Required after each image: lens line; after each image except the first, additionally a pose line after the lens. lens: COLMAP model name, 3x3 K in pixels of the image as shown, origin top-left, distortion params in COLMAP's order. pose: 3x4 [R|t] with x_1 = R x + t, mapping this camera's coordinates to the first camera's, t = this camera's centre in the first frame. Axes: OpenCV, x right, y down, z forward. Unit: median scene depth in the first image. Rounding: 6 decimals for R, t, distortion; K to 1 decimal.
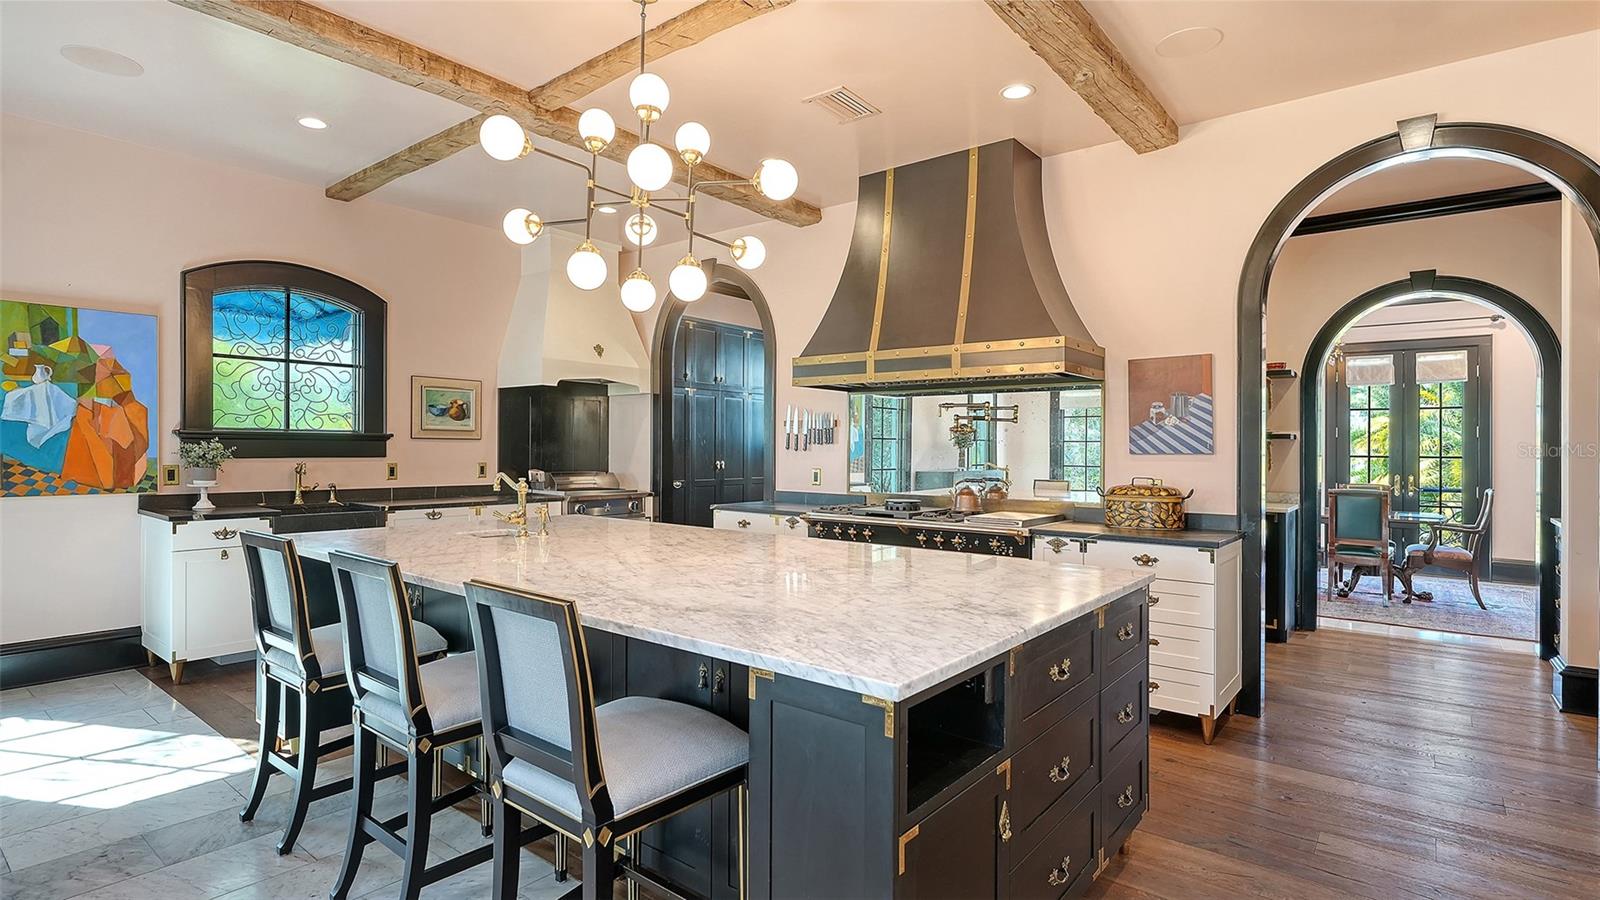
lens RADIAL K [[792.1, 0, 804.5], [0, 792.1, 458.6], [0, 0, 1]] dist [0.002657, 0.000780]
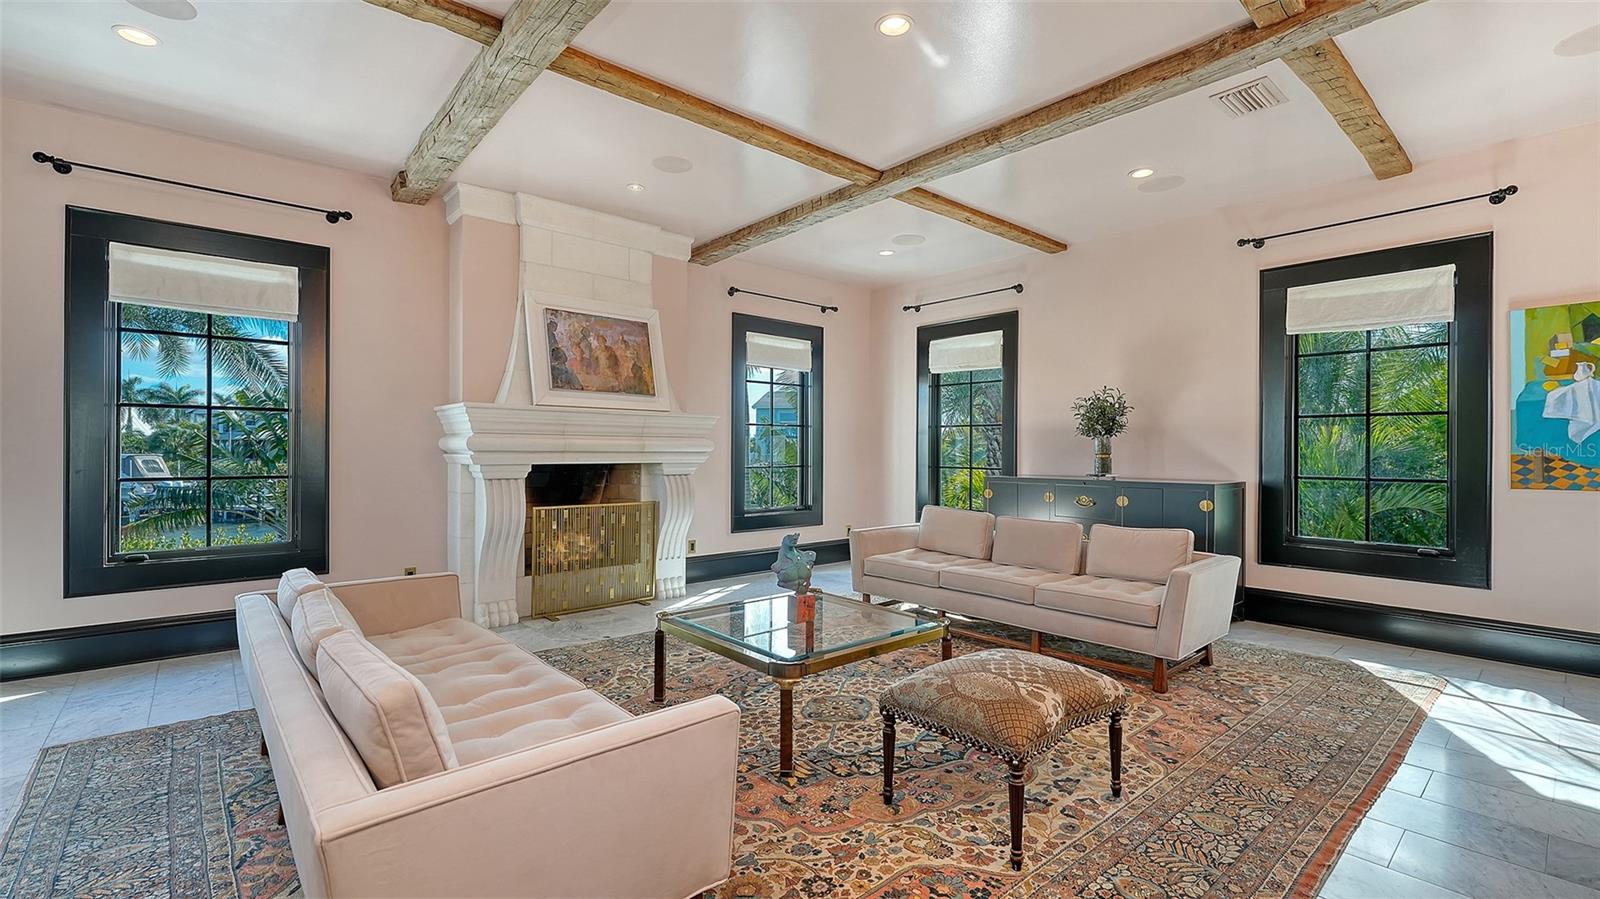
lens RADIAL K [[692.9, 0, 774.0], [0, 692.9, 443.6], [0, 0, 1]] dist [-0.003516, 0.000192]
pose [[-0.196026, -0.005230, -0.980585, 0.091513], [-0.009088, 0.999953, -0.003516, -0.000698], [0.980557, 0.008223, -0.196064, 0.126634]]
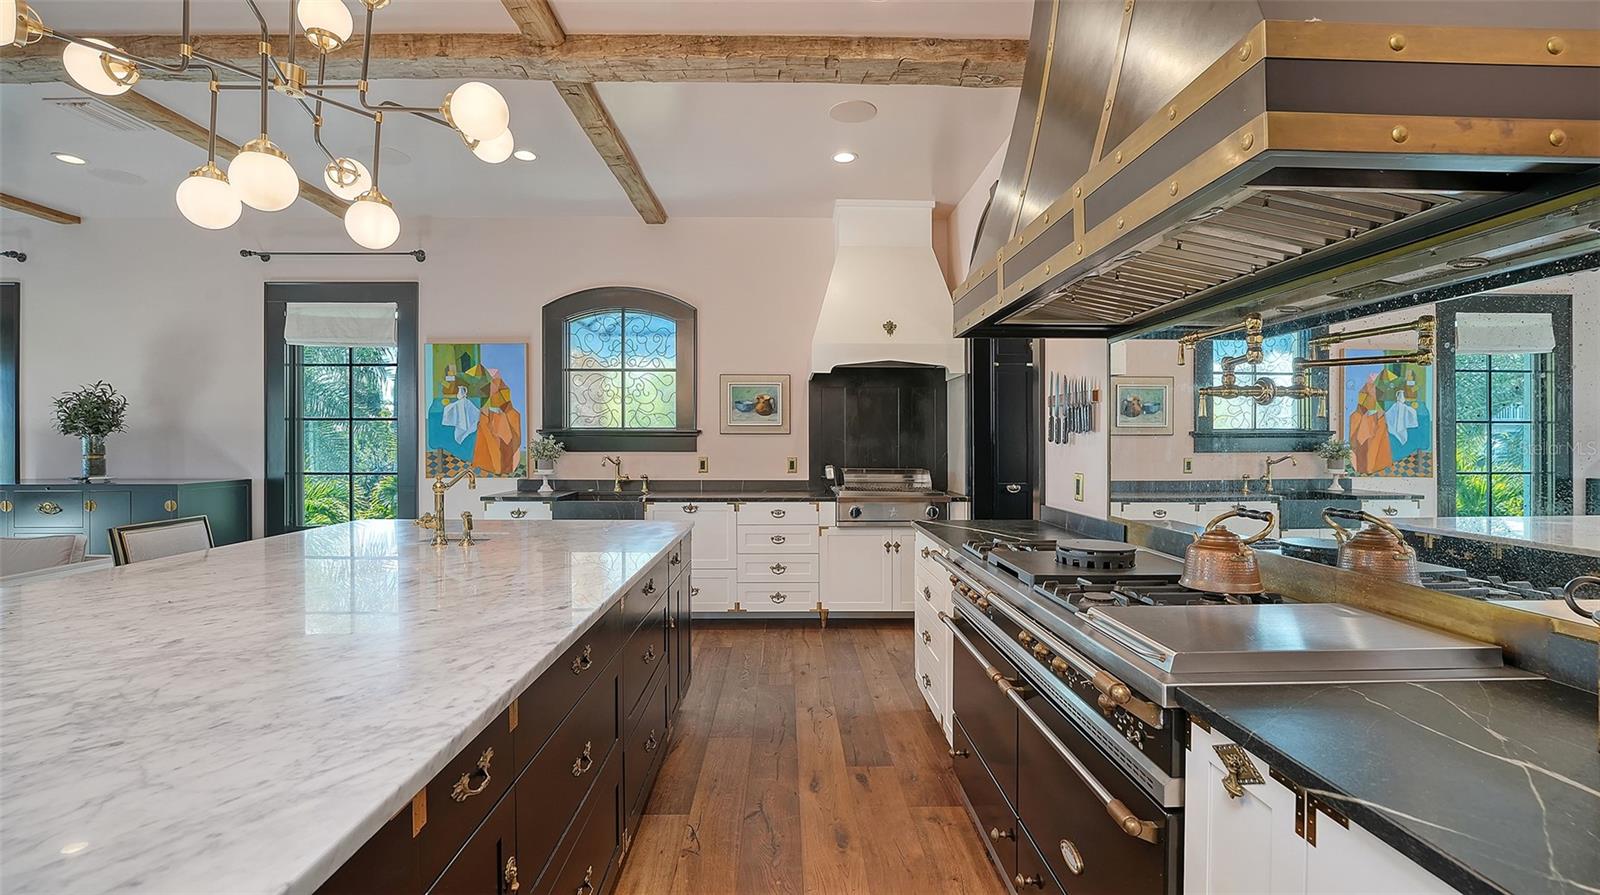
lens RADIAL K [[692.9, 0, 792.6], [0, 692.9, 443.7], [0, 0, 1]] dist [-0.003516, 0.000192]
pose [[0.633603, -0.004873, -0.773643, 0.312847], [-0.006447, 0.999912, -0.011579, -0.002863], [0.773632, 0.012324, 0.633516, 0.549860]]
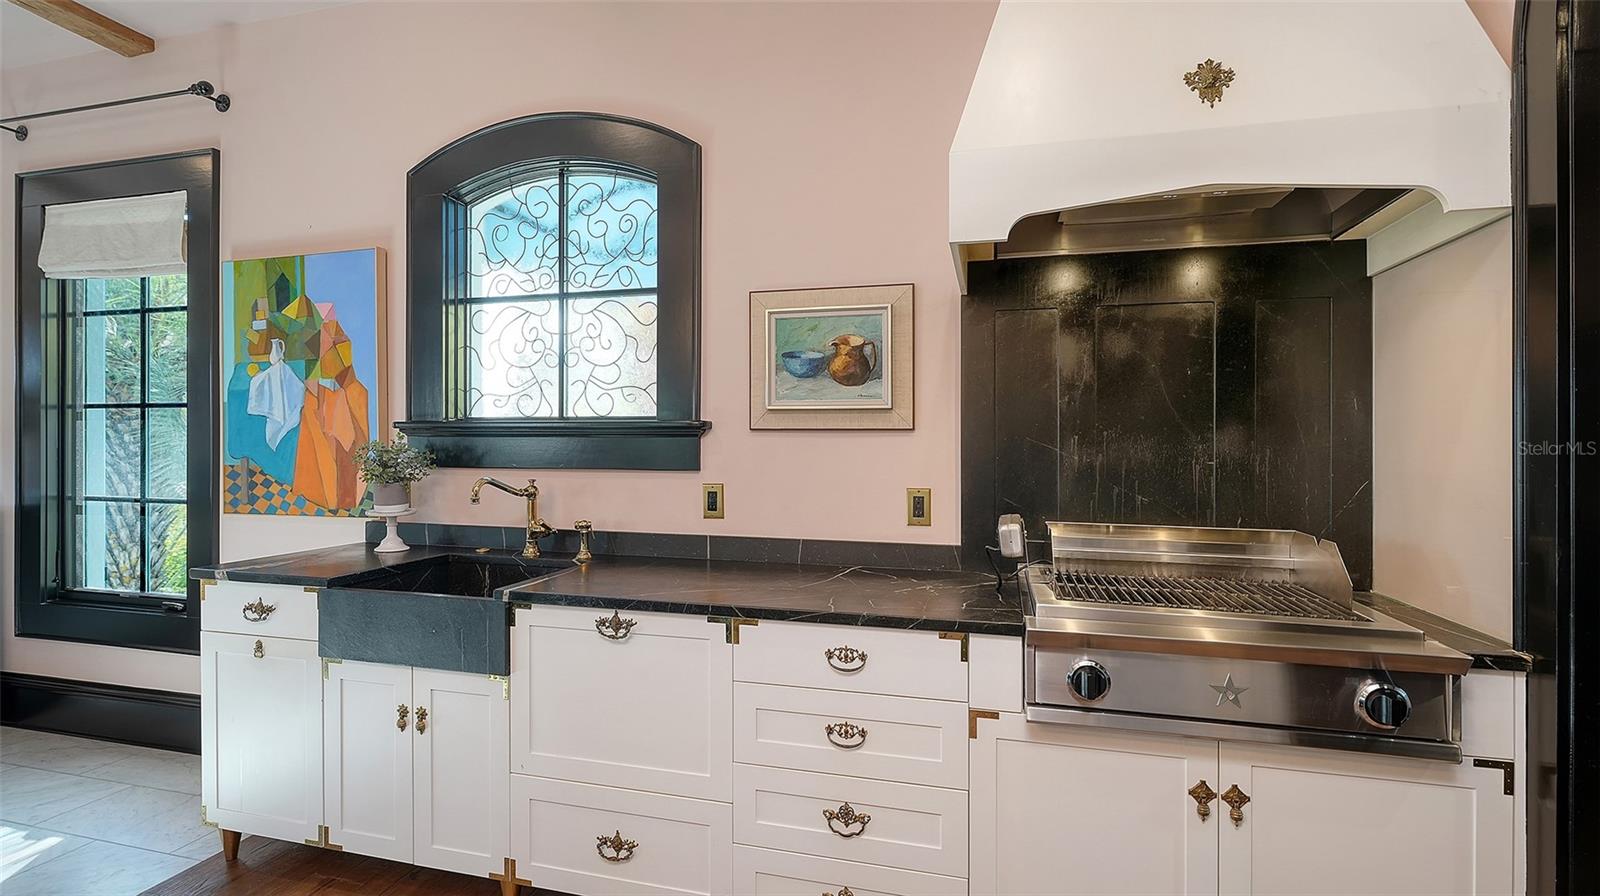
lens RADIAL K [[731.2, 0, 796.4], [0, 731.2, 447.8], [0, 0, 1]] dist [-0.002439, 0.000833]
pose [[0.399888, -0.004973, -0.916551, -0.113295], [-0.014916, 0.999818, -0.011932, -0.012193], [0.916443, 0.018443, 0.399741, 0.961104]]
